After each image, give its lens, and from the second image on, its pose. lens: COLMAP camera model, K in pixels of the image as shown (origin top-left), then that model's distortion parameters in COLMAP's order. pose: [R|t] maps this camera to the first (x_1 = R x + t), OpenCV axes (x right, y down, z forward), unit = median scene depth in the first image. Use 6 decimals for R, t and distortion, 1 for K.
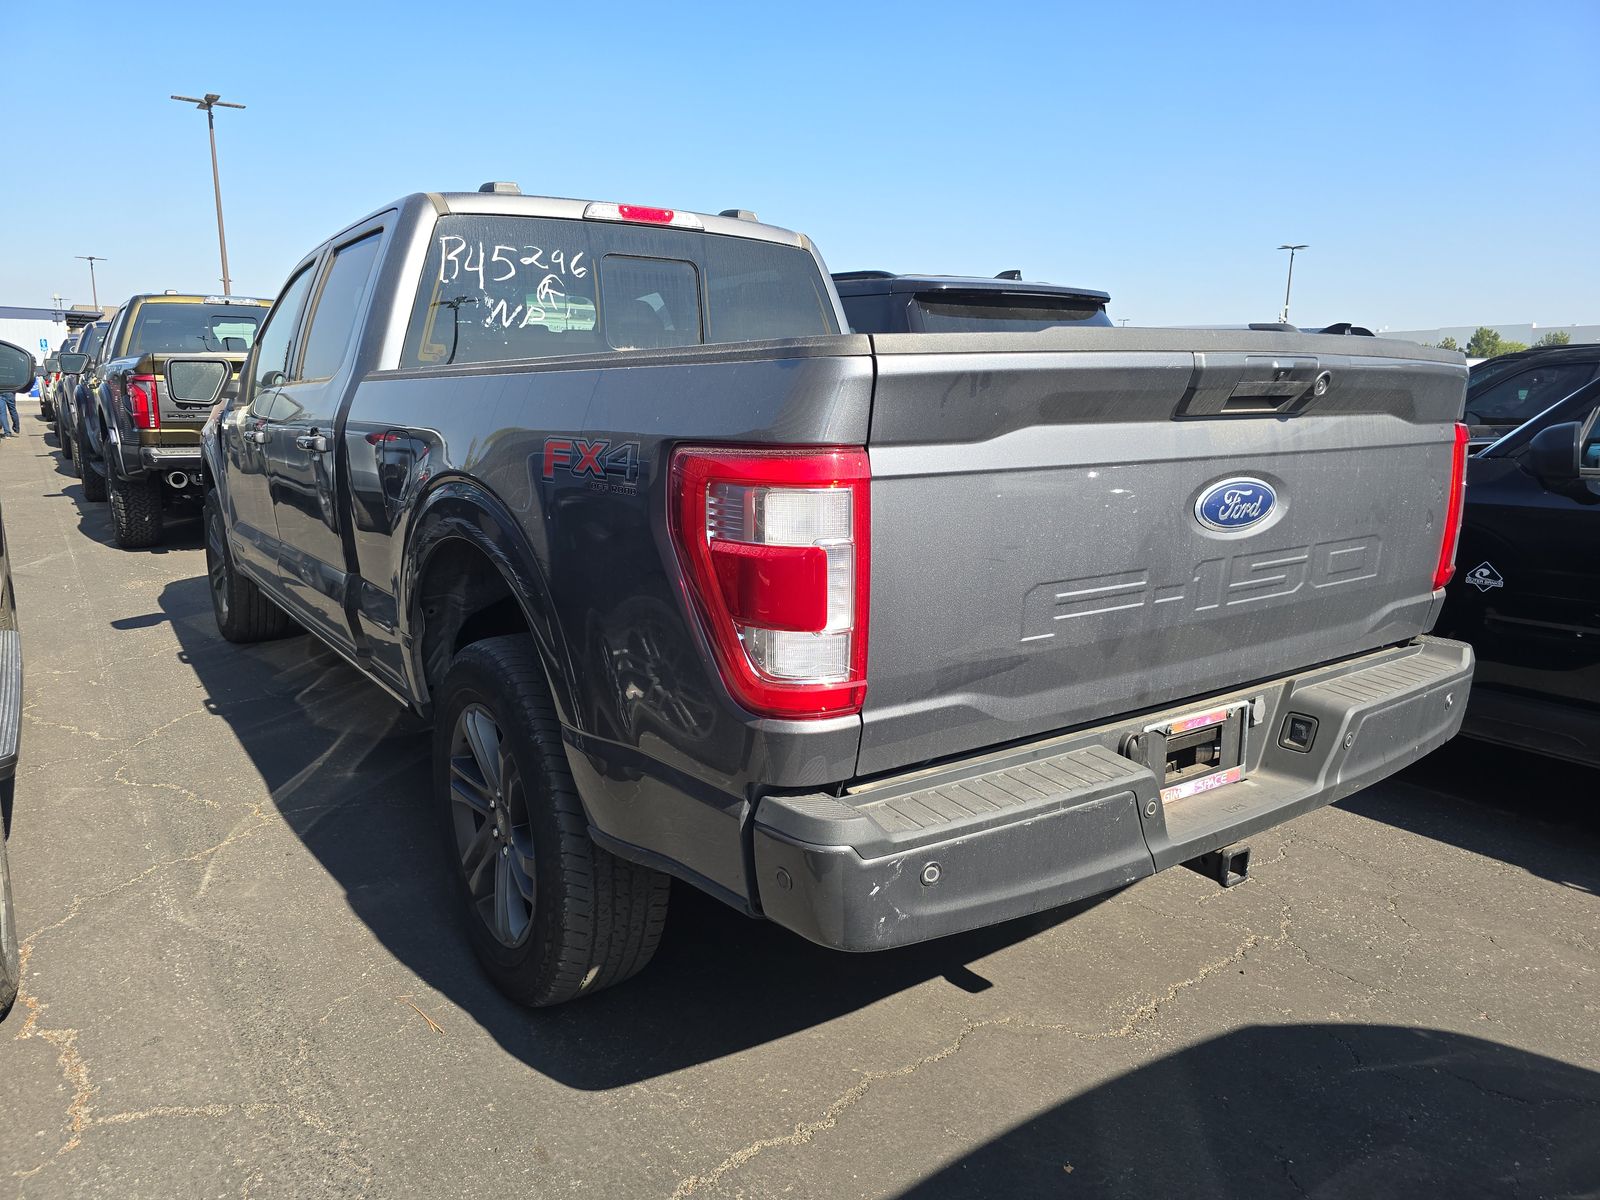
lens RADIAL K [[1078.9, 0, 796.4], [0, 1078.9, 600.1], [0, 0, 1]] dist [0.062273, -0.056165]
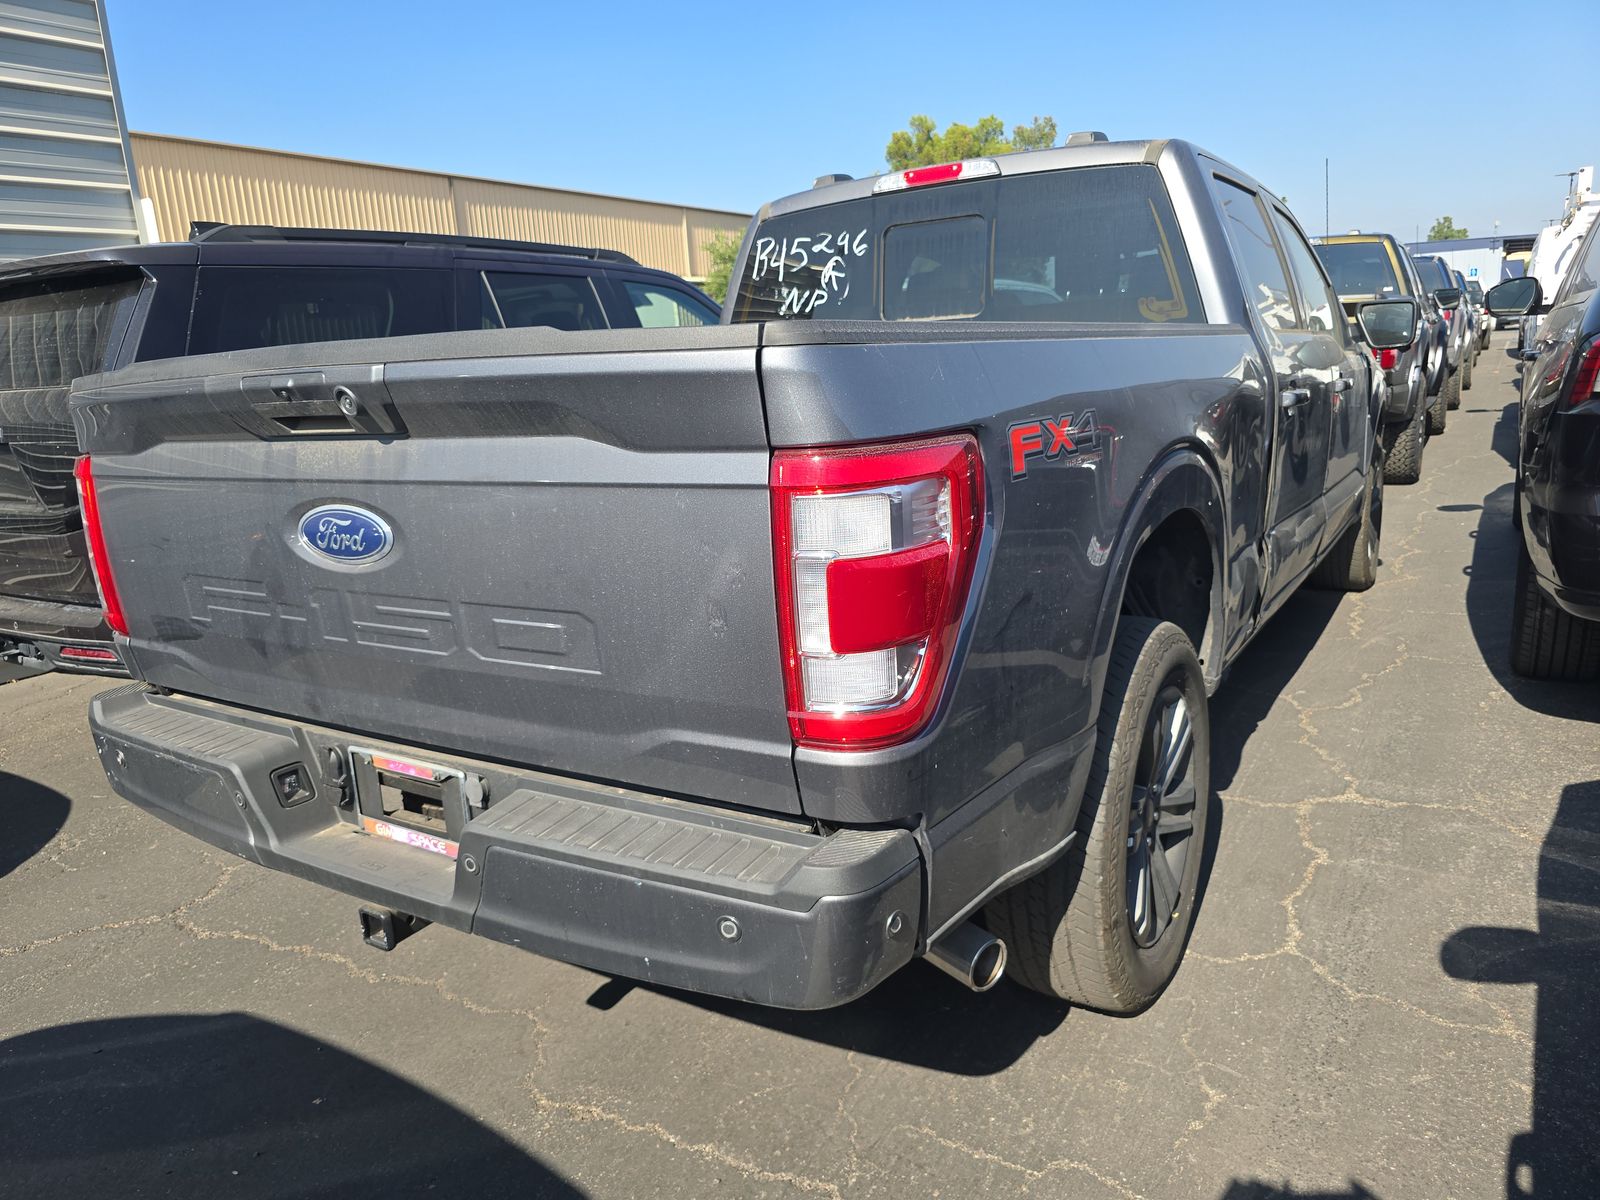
lens RADIAL K [[1082.0, 0, 795.8], [0, 1082.0, 599.5], [0, 0, 1]] dist [0.063194, -0.065946]
pose [[0.381073, 0.177680, -0.907311, 1.087775], [-0.117893, 0.982687, 0.142926, -0.164264], [0.916997, 0.052501, 0.395423, 0.780106]]
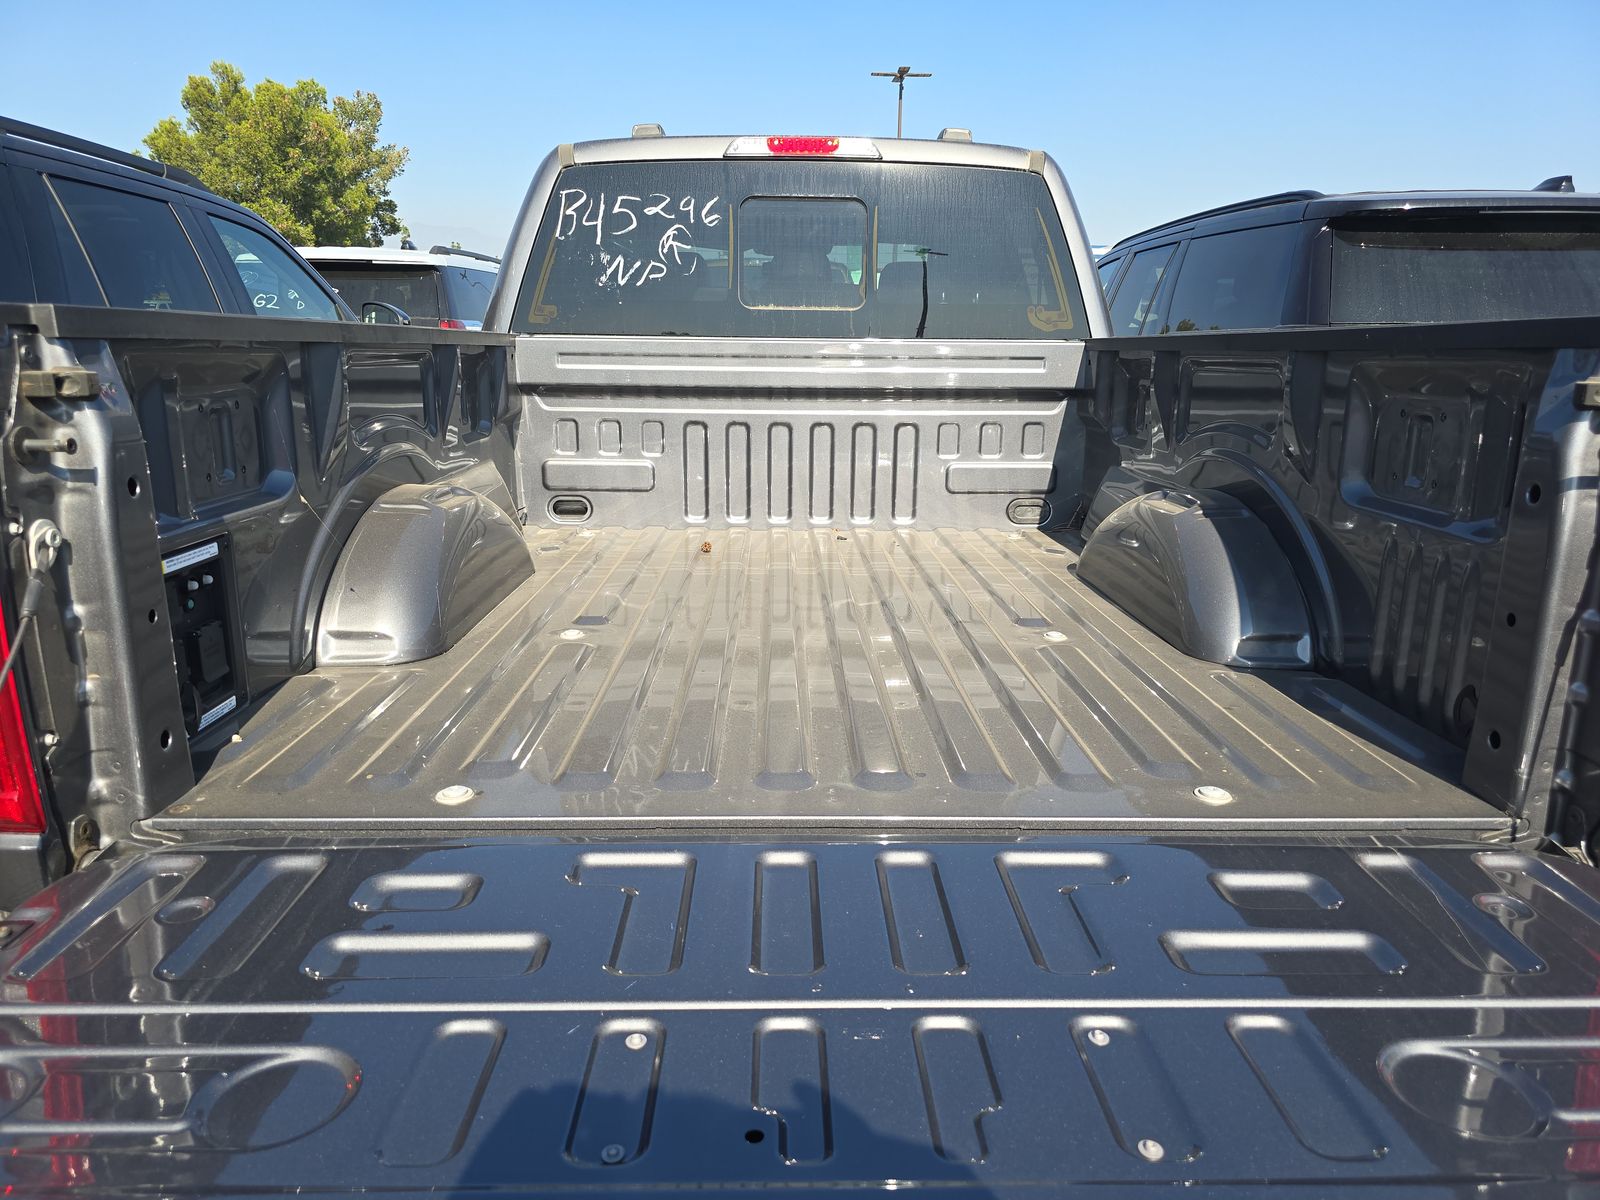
lens RADIAL K [[1078.9, 0, 796.4], [0, 1078.9, 600.1], [0, 0, 1]] dist [0.062273, -0.056165]
pose [[0.829433, 0.138097, -0.541267, 0.533745], [-0.114323, 0.990416, 0.077503, -0.101637], [0.546782, -0.002405, 0.837271, 0.419011]]
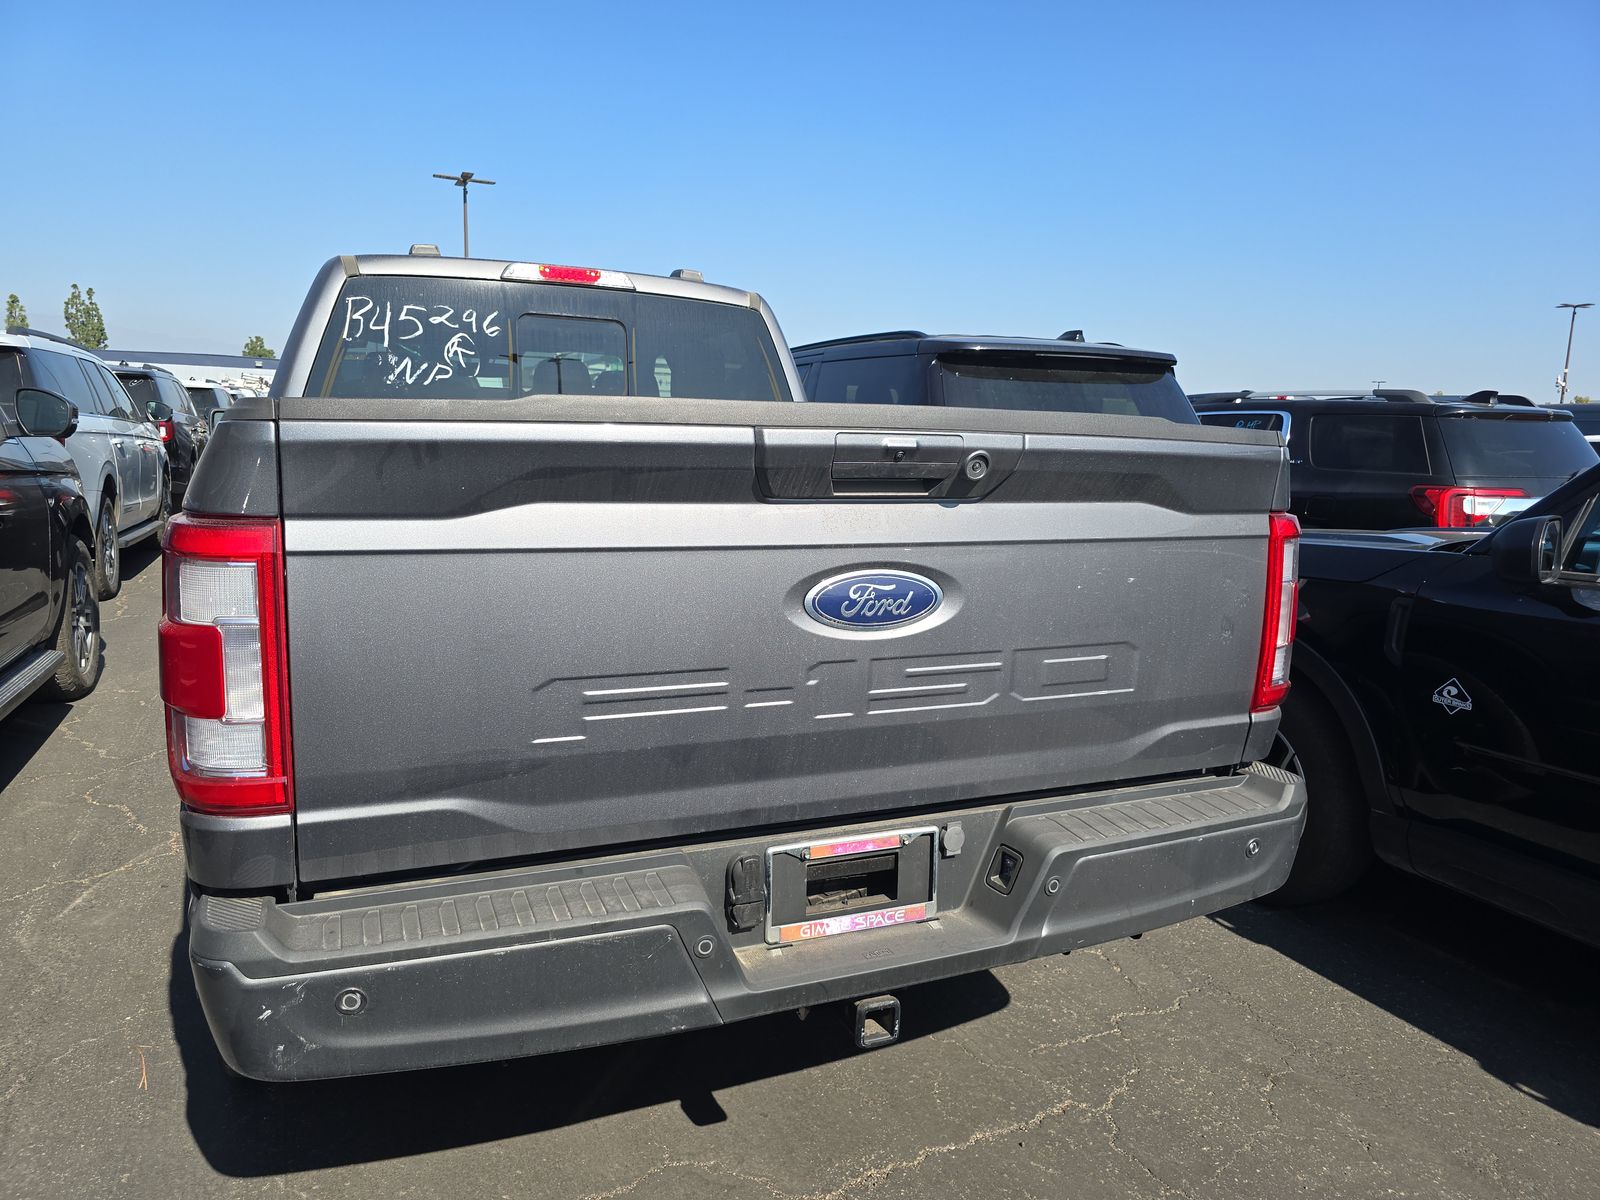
lens RADIAL K [[1082.0, 0, 795.8], [0, 1082.0, 599.5], [0, 0, 1]] dist [0.063194, -0.065946]
pose [[0.979217, 0.051232, -0.196237, 0.404342], [-0.061183, 0.997112, -0.044983, -0.035893], [0.193366, 0.056054, 0.979524, 0.110888]]
